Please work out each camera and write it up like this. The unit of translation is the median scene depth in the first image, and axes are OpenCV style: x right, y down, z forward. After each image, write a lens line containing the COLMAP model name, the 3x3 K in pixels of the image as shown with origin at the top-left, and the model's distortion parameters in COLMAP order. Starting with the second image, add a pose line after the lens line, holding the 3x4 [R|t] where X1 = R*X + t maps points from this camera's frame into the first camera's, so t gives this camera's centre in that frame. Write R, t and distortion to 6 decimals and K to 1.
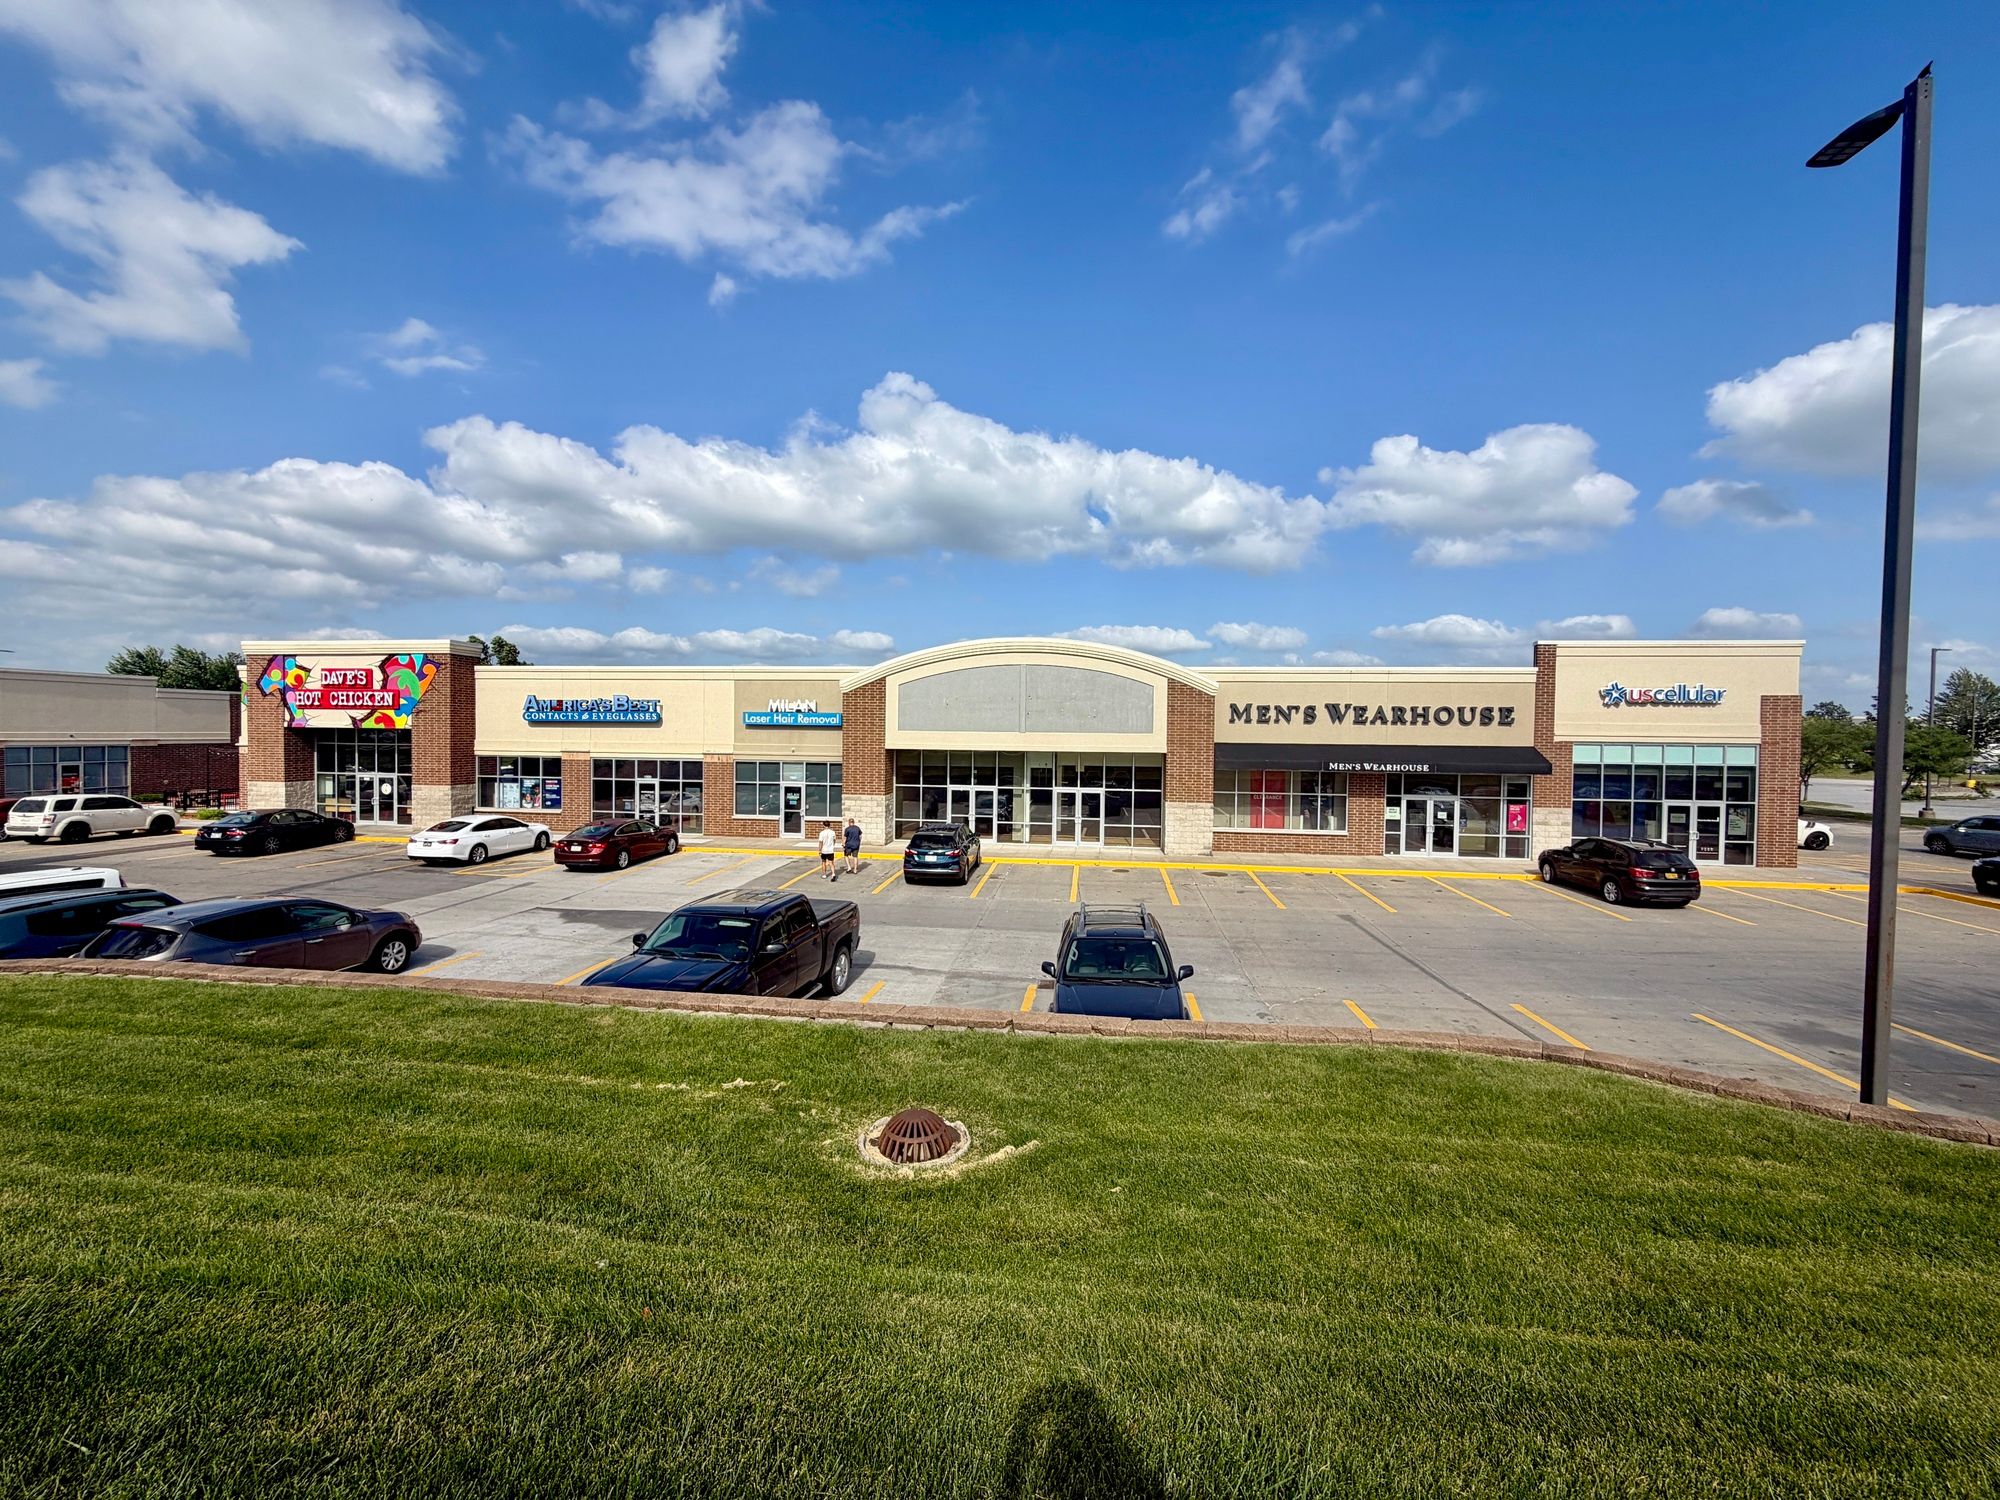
lens RADIAL K [[798.1, 0, 1004.6], [0, 798.1, 748.1], [0, 0, 1]] dist [-0.001936, 0.000531]
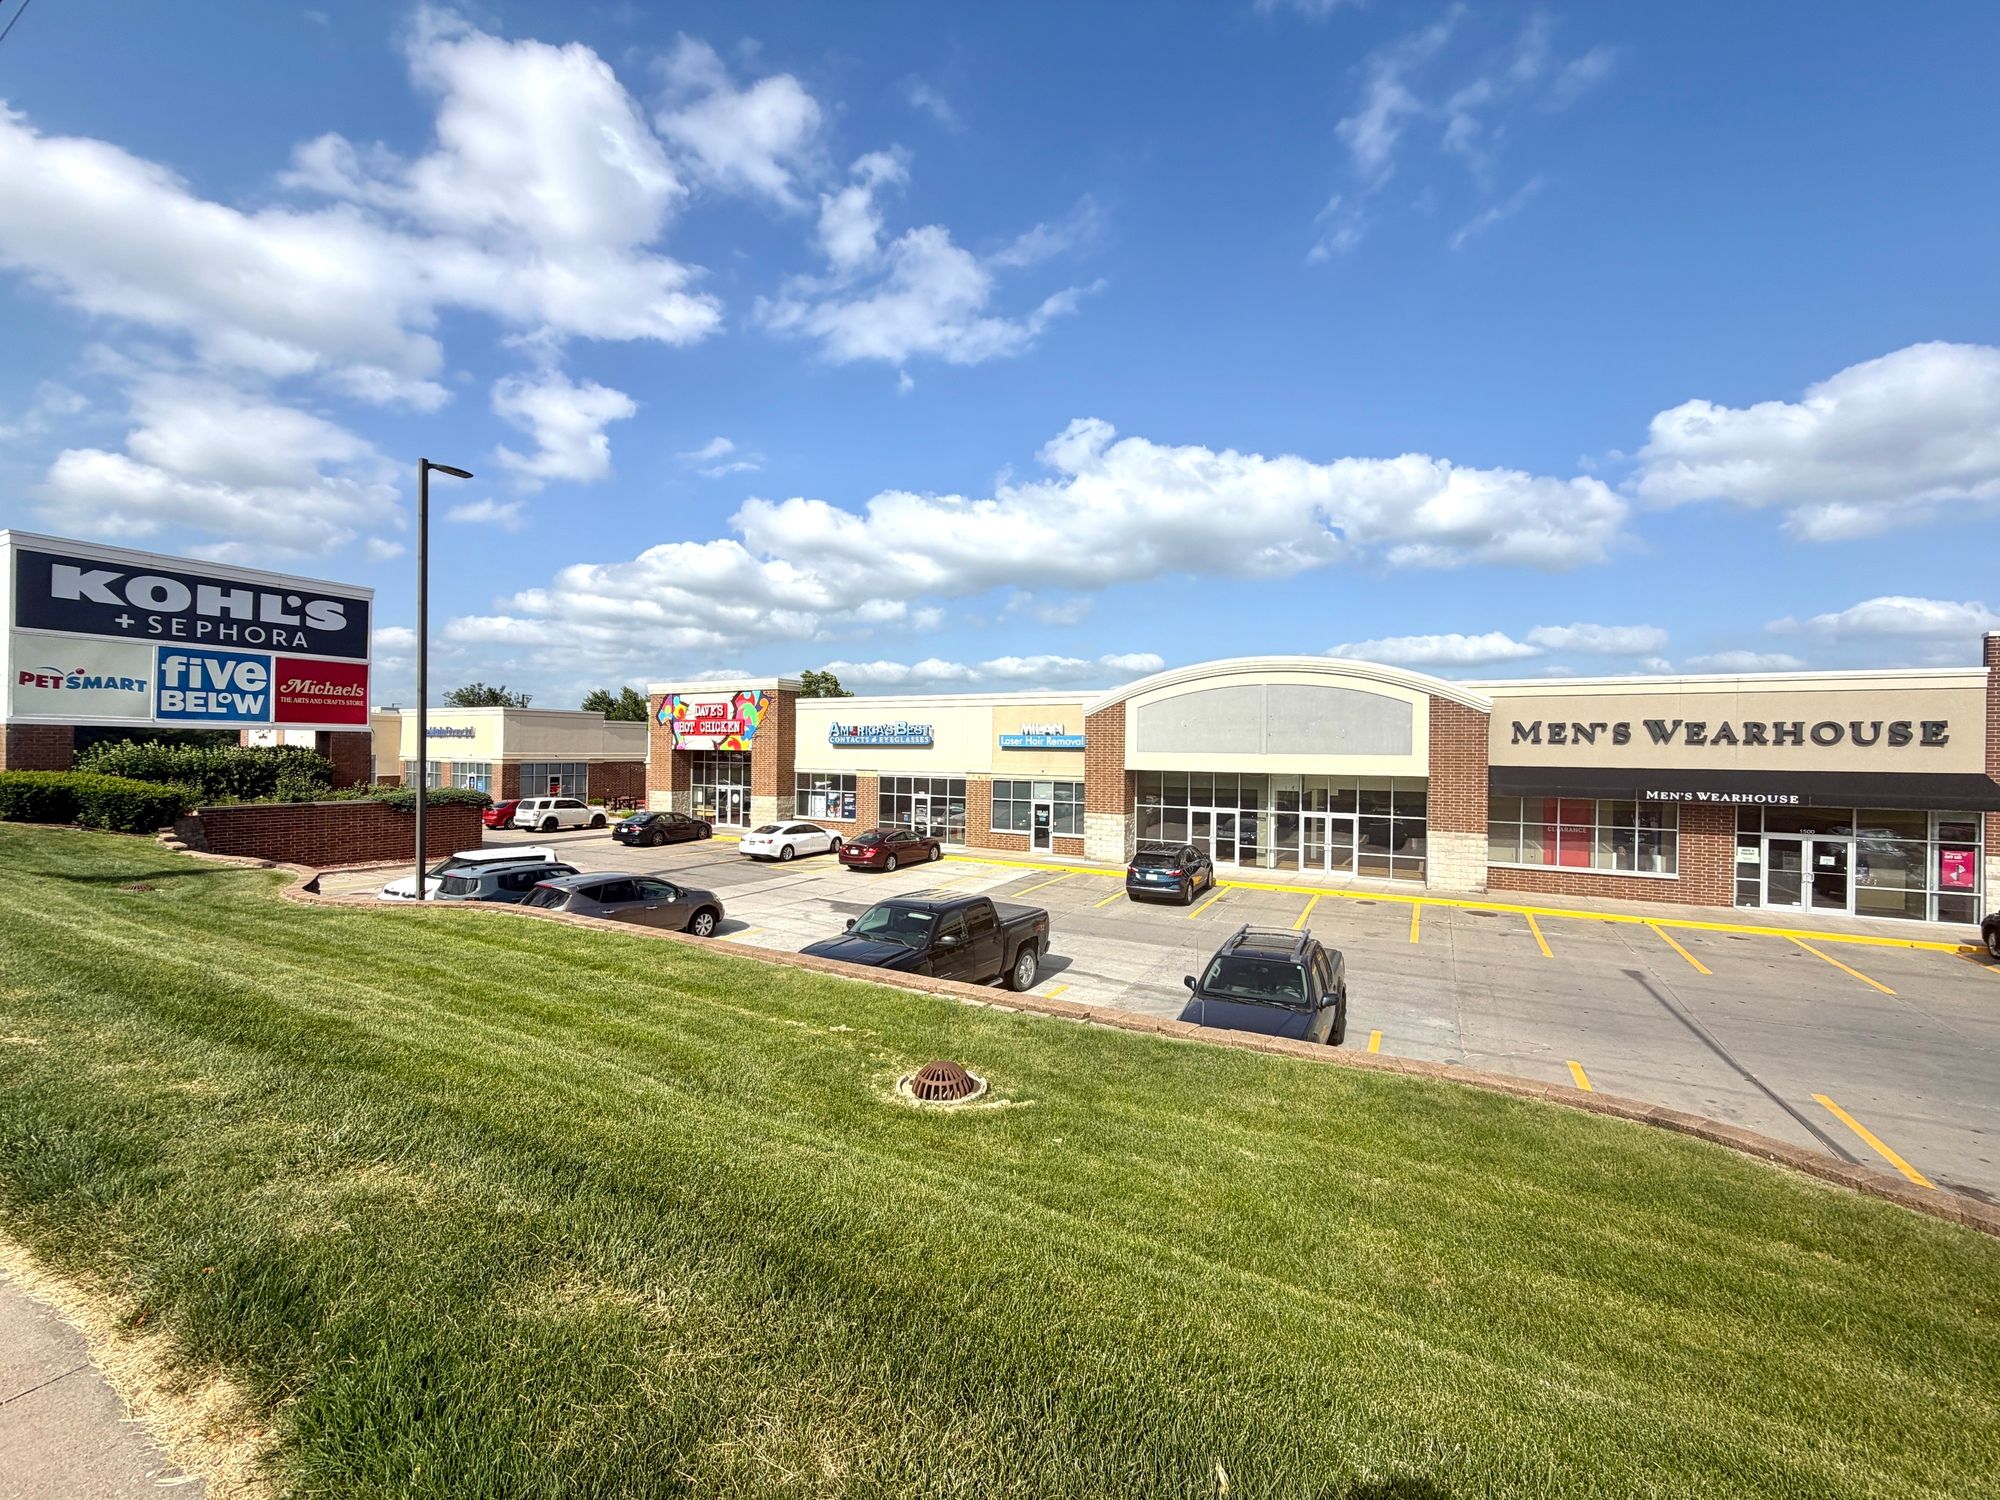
lens RADIAL K [[798.1, 0, 997.7], [0, 798.1, 750.1], [0, 0, 1]] dist [-0.001936, 0.000531]
pose [[0.932094, -0.000550, -0.362215, 0.105171], [-0.008090, 0.999718, -0.022335, 0.000124], [0.362125, 0.023749, 0.931827, -0.032903]]
